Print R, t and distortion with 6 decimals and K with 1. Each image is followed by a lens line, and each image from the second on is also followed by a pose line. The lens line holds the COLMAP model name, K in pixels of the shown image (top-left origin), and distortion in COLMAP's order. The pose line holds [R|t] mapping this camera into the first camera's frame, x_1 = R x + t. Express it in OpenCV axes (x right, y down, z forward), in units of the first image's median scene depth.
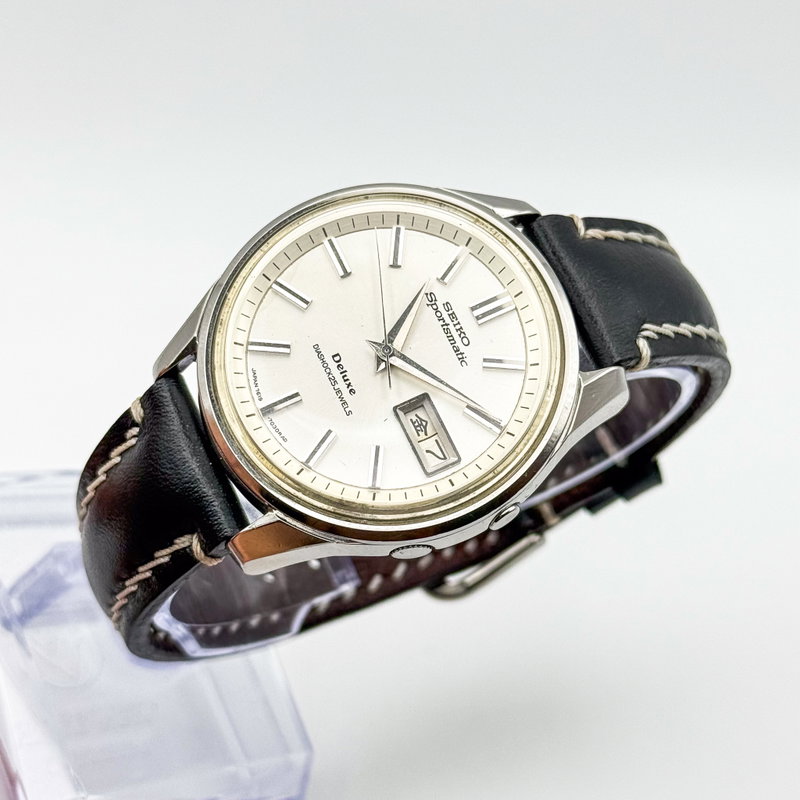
lens RADIAL K [[2021.8, 0, 374.1], [0, 2021.8, 400.0], [0, 0, 1]] dist [0.047709, 0.071679]
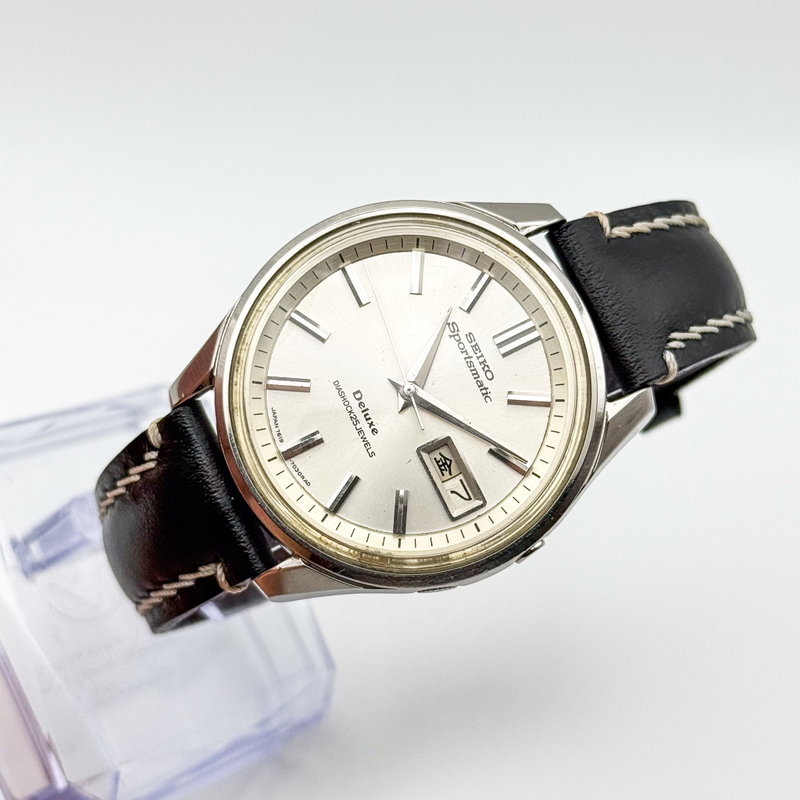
lens RADIAL K [[2021.8, 0, 374.1], [0, 2021.8, 400.0], [0, 0, 1]] dist [0.047709, 0.071679]
pose [[0.999778, -0.021007, 0.001546, -0.012179], [0.020131, 0.974522, 0.223386, -0.236281], [-0.006200, -0.223305, 0.974729, 0.045822]]
